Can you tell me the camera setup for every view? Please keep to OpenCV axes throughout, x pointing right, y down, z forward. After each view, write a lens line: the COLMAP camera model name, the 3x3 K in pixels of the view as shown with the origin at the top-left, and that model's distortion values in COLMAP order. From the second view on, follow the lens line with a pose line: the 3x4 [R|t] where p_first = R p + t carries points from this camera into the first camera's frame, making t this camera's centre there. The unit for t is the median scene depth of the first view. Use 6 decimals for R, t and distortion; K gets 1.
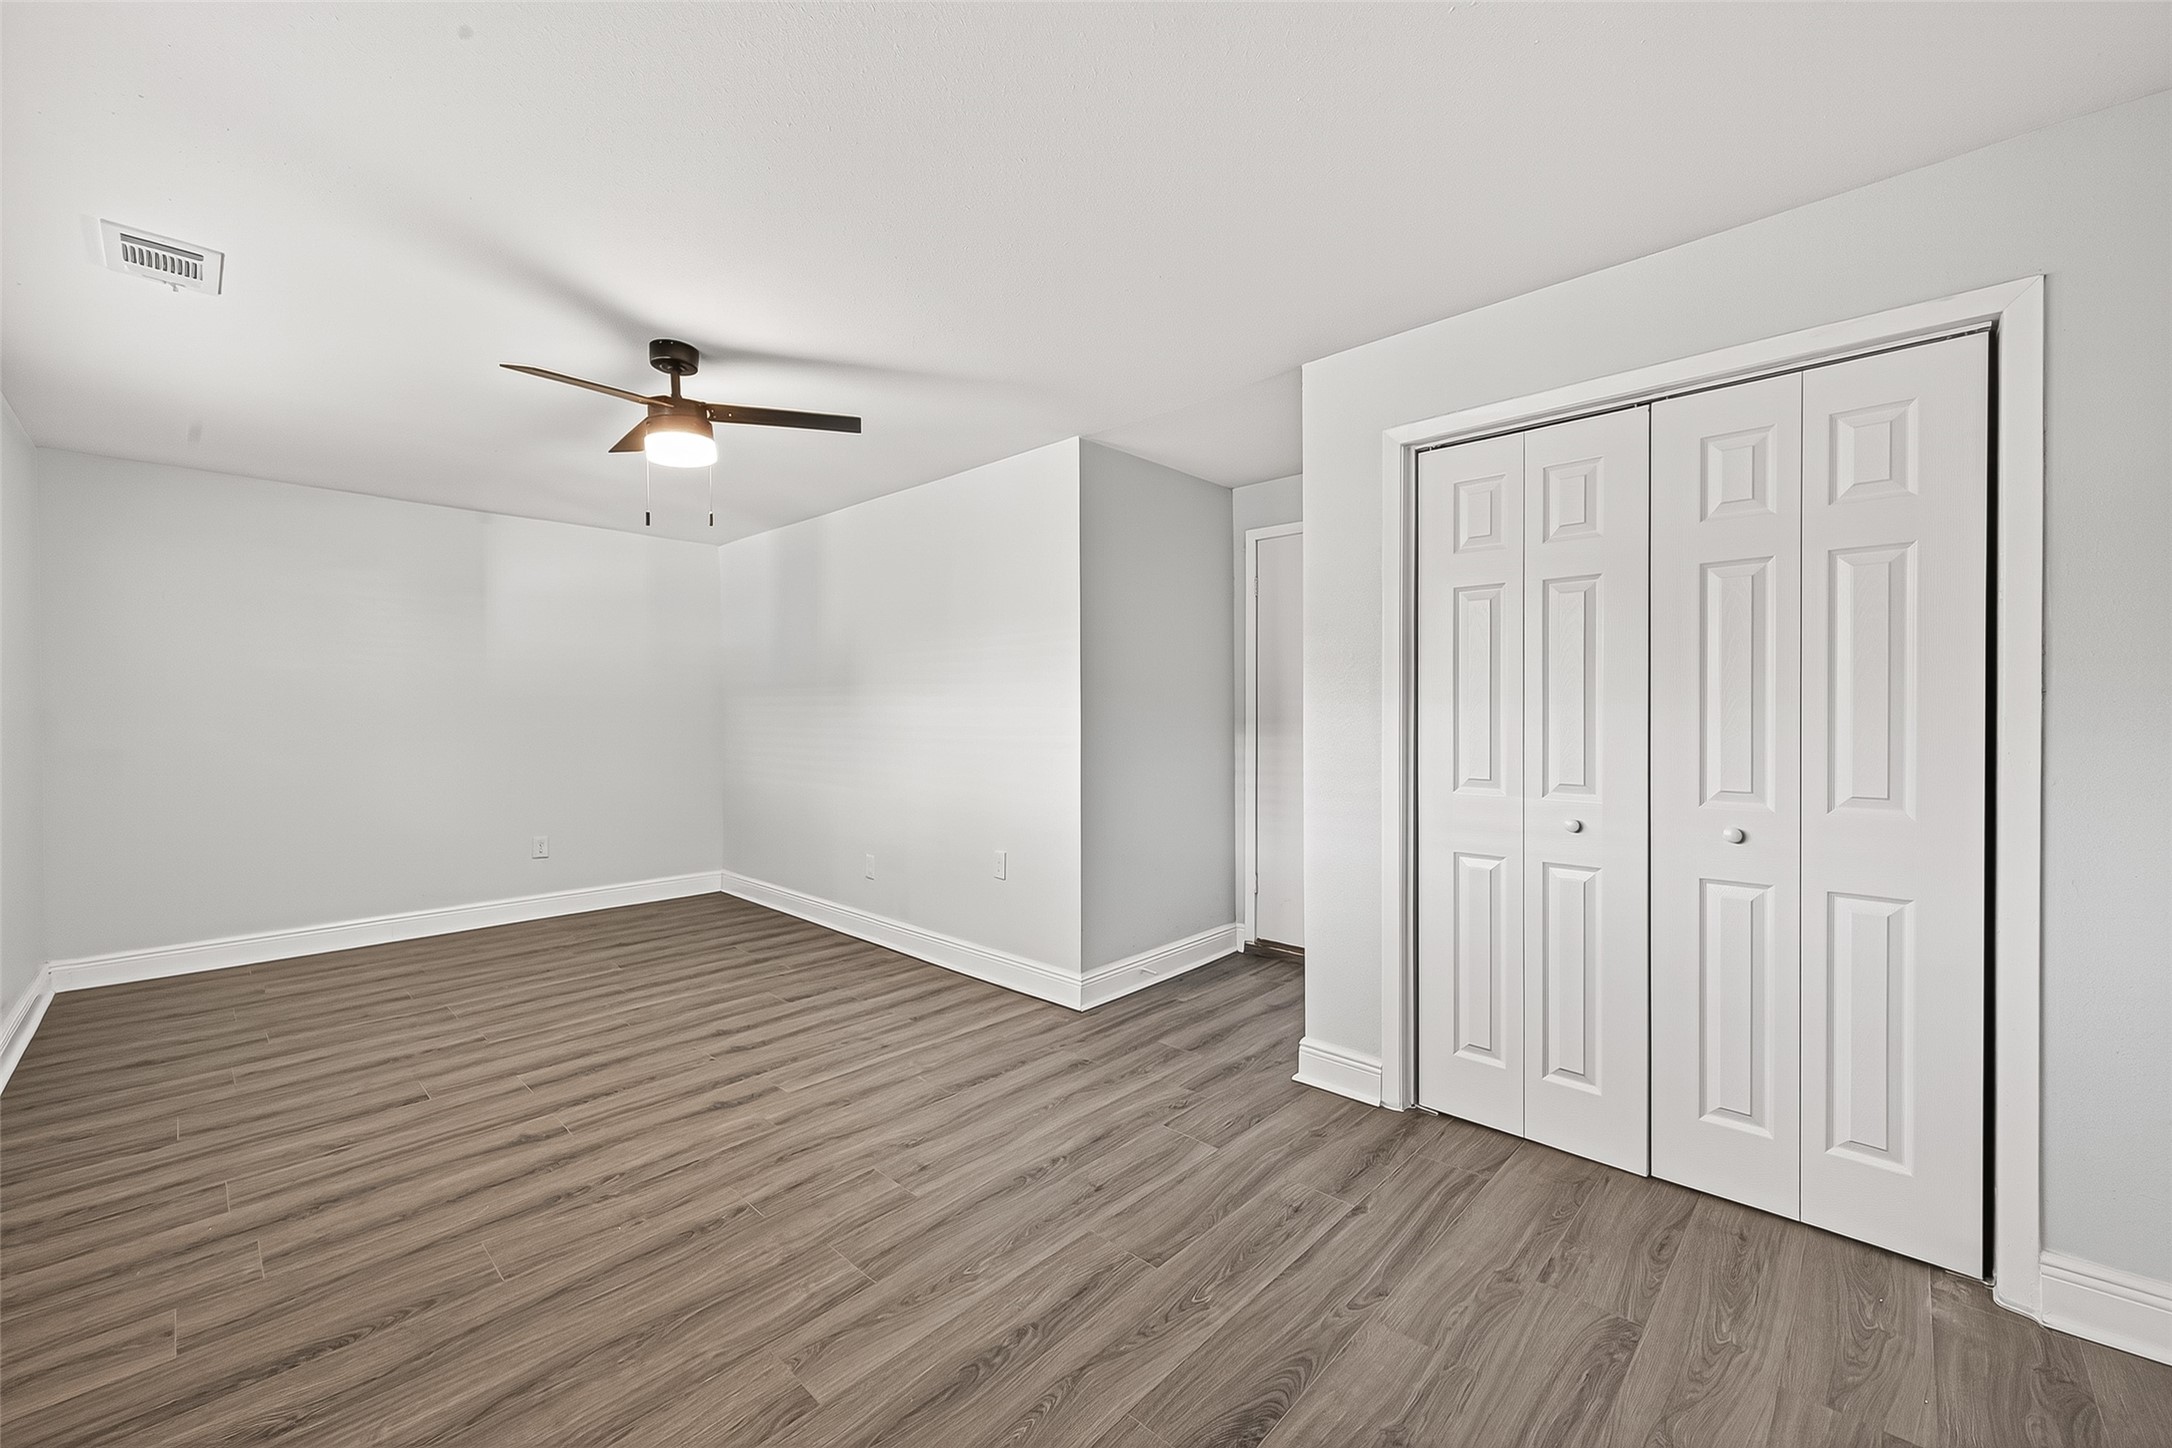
lens RADIAL K [[848.4, 0, 1086.0], [0, 848.4, 724.0], [0, 0, 1]] dist [0.010515, 0.000006]
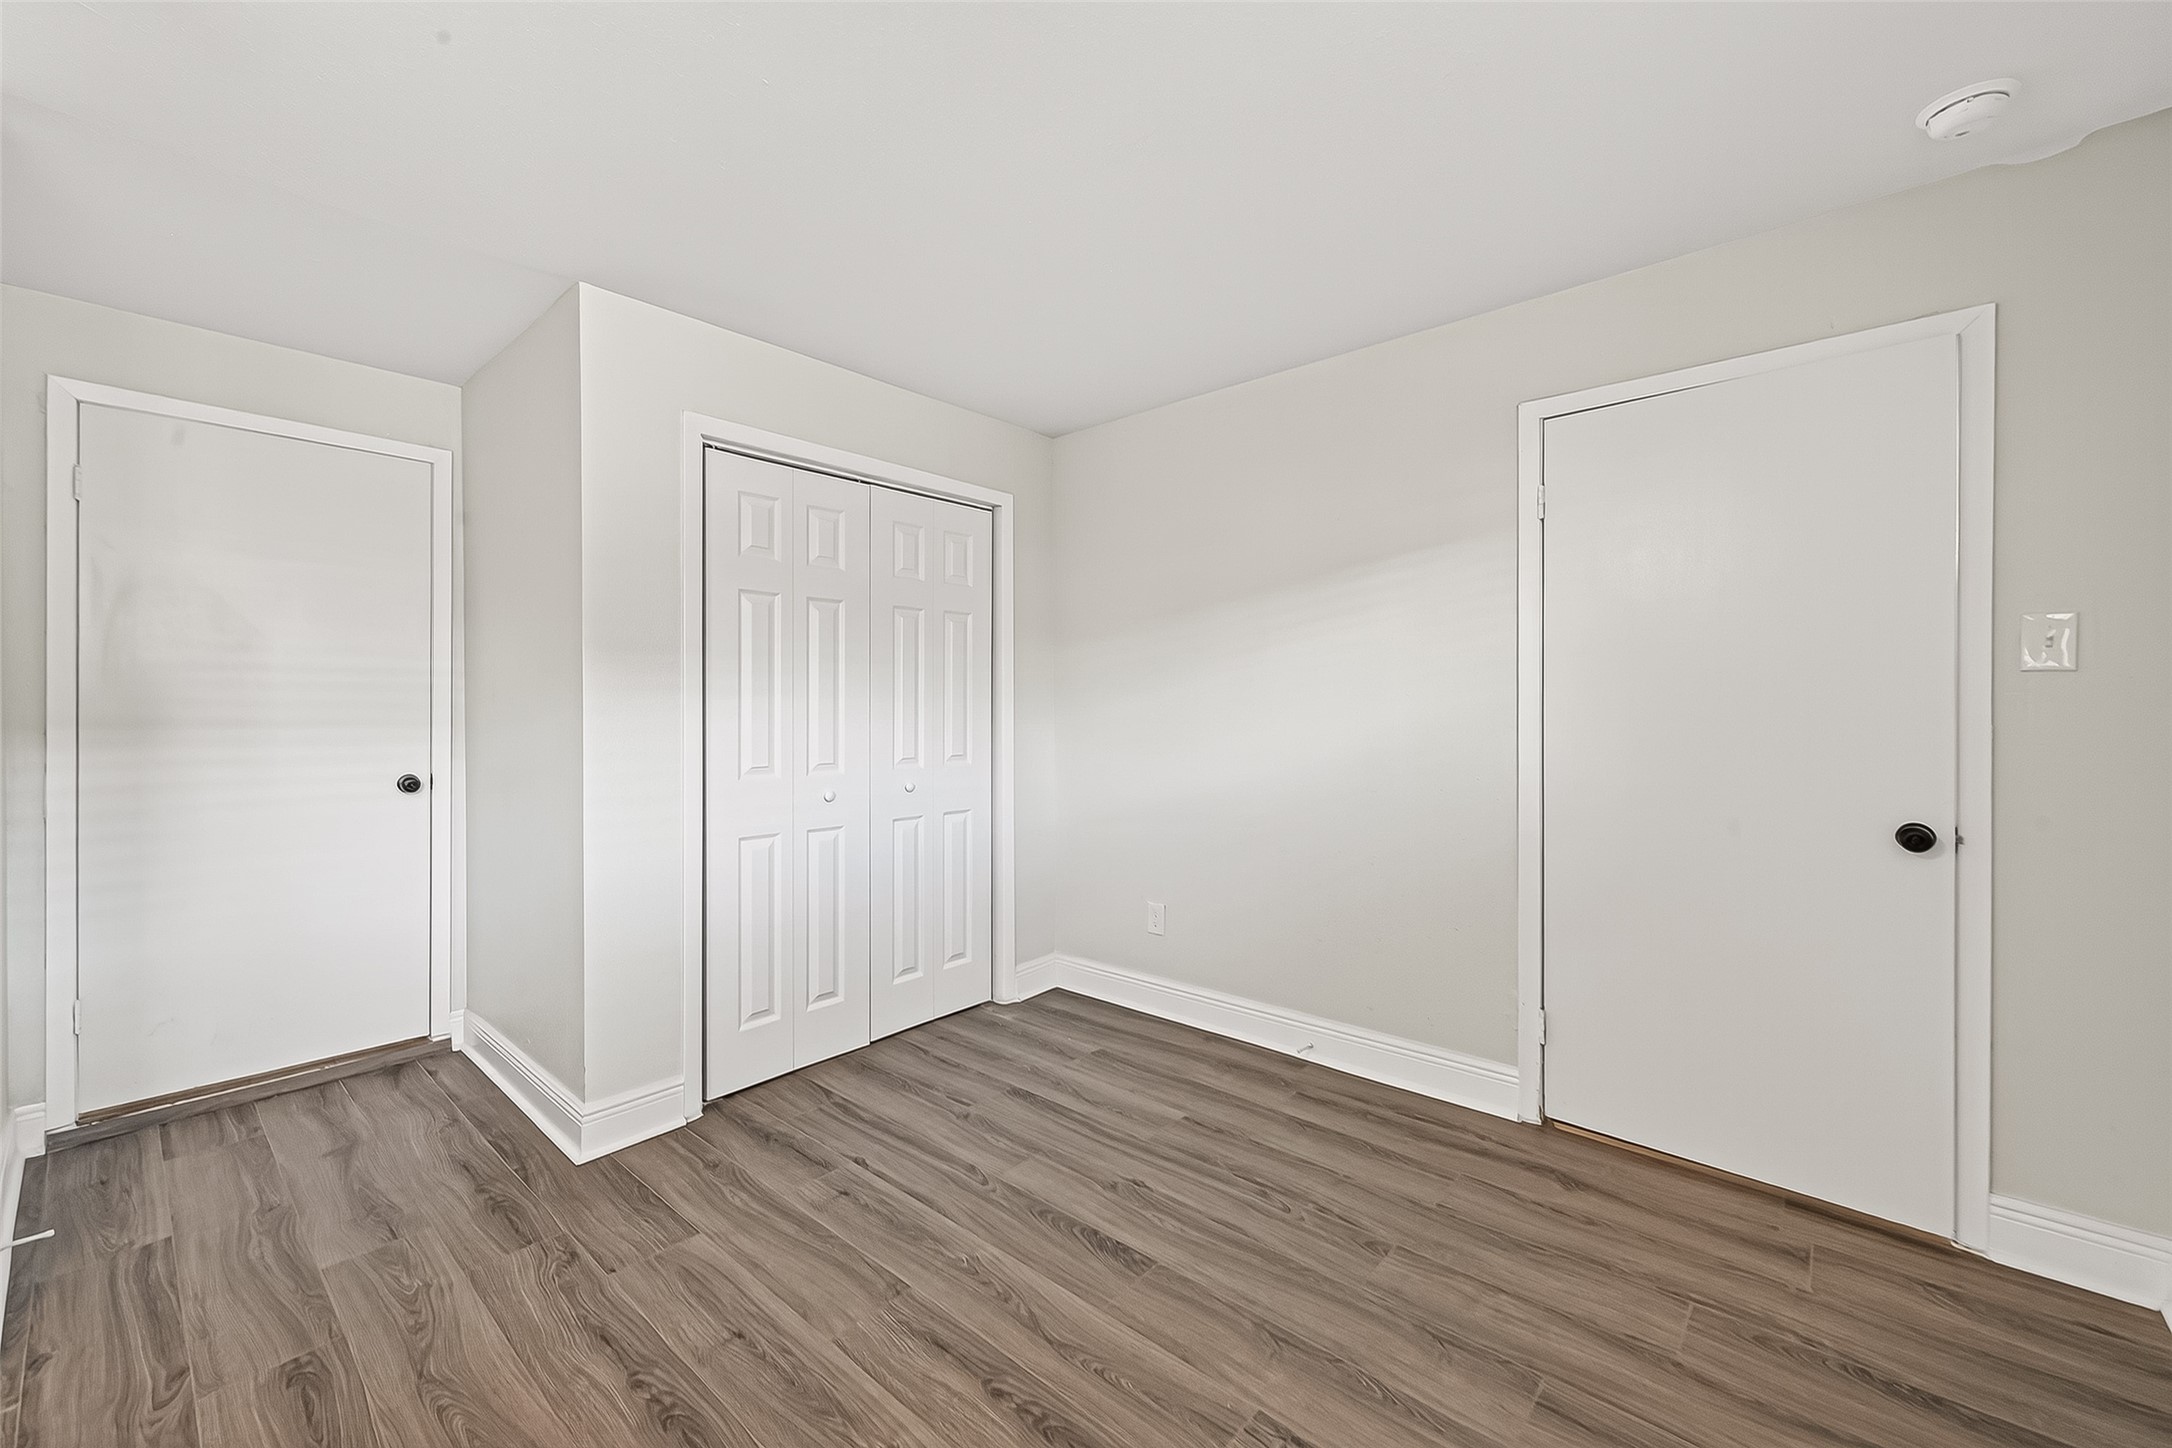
lens RADIAL K [[882.1, 0, 1042.2], [0, 882.1, 715.6], [0, 0, 1]] dist [-0.000172, -0.000205]
pose [[-0.011248, -0.005822, 0.999920, -0.782965], [0.022462, 0.999729, 0.006073, -0.000989], [-0.999684, 0.022528, -0.011114, 0.743703]]
